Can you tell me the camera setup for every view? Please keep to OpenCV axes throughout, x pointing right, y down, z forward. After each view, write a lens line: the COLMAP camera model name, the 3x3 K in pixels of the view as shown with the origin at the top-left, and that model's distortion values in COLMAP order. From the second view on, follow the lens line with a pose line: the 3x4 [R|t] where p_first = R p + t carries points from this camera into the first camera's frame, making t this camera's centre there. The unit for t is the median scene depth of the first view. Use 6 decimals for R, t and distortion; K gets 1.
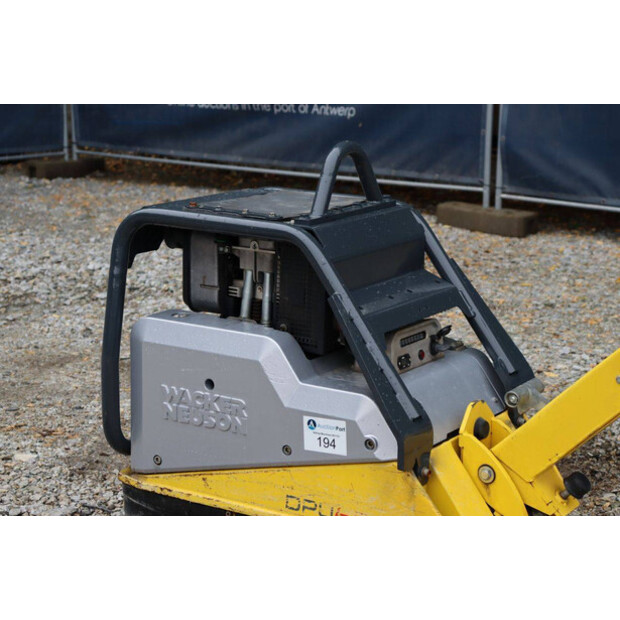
lens RADIAL K [[1459.8, 0, 311.1], [0, 1459.8, 316.7], [0, 0, 1]] dist [0.419261, 0.477521]
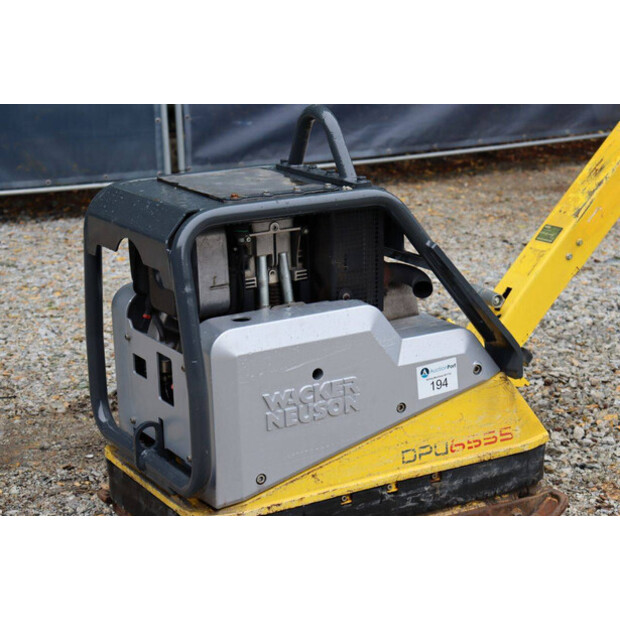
lens RADIAL K [[1390.0, 0, 310.3], [0, 1390.0, 315.7], [0, 0, 1]] dist [0.389271, 0.371673]
pose [[0.451756, -0.247741, 0.857054, -0.808020], [0.232742, 0.960130, 0.154857, -0.126779], [-0.861248, 0.129515, 0.491404, 0.537002]]
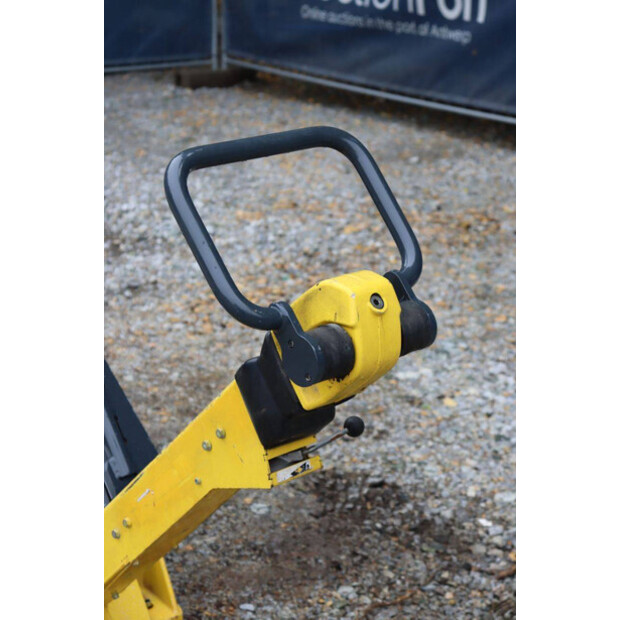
lens RADIAL K [[1459.8, 0, 311.1], [0, 1459.8, 316.7], [0, 0, 1]] dist [0.419261, 0.477521]
pose [[0.967765, 0.083963, -0.237448, 0.442284], [-0.060860, 0.992816, 0.103017, -0.151292], [0.244392, -0.085246, 0.965922, 0.200856]]
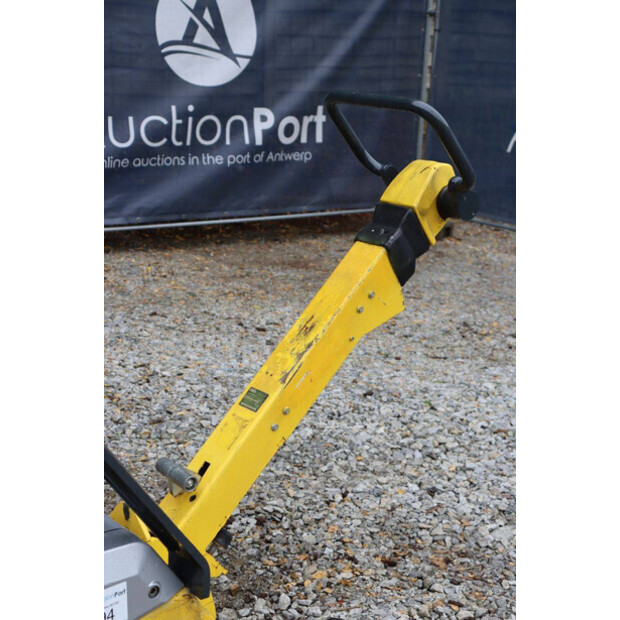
lens RADIAL K [[1162.8, 0, 308.6], [0, 1162.8, 318.5], [0, 0, 1]] dist [0.212125, 0.335454]
pose [[0.304299, -0.239617, 0.921947, -0.497110], [0.175912, 0.965335, 0.192832, -0.174731], [-0.936193, 0.103503, 0.335902, 0.594254]]
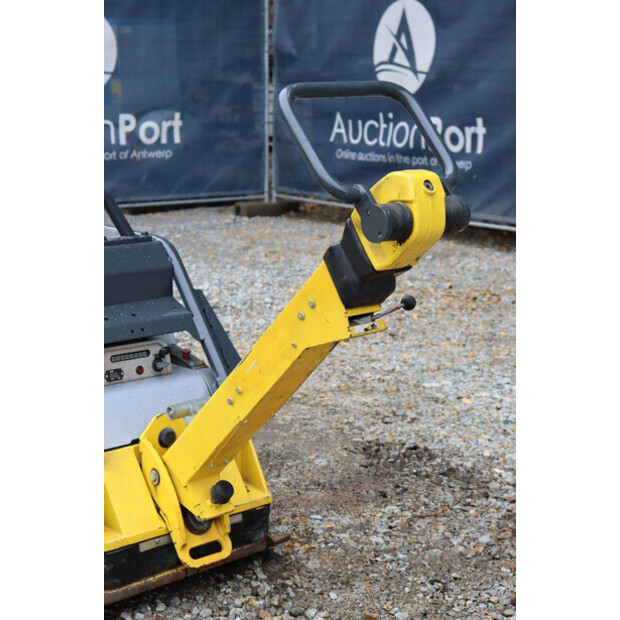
lens RADIAL K [[1235.8, 0, 310.0], [0, 1235.8, 310.0], [0, 0, 1]] dist [0.306401, -0.069011]
pose [[0.963272, 0.051875, -0.263470, 0.451589], [-0.057504, 0.998251, -0.013695, -0.015479], [0.262299, 0.028343, 0.964570, 0.084925]]
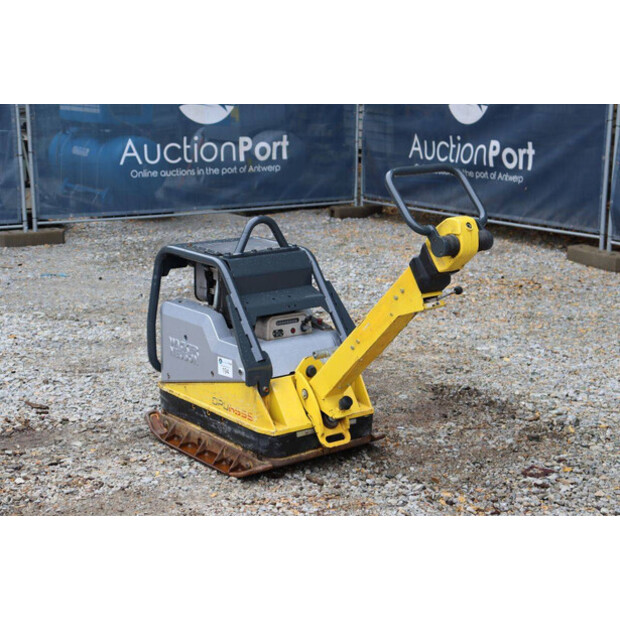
lens RADIAL K [[1162.8, 0, 308.6], [0, 1162.8, 318.5], [0, 0, 1]] dist [0.212125, 0.335454]
pose [[0.943497, 0.065216, -0.324900, 0.565387], [-0.065245, 0.997811, 0.010816, -0.006790], [0.324894, 0.010993, 0.945687, -0.395075]]
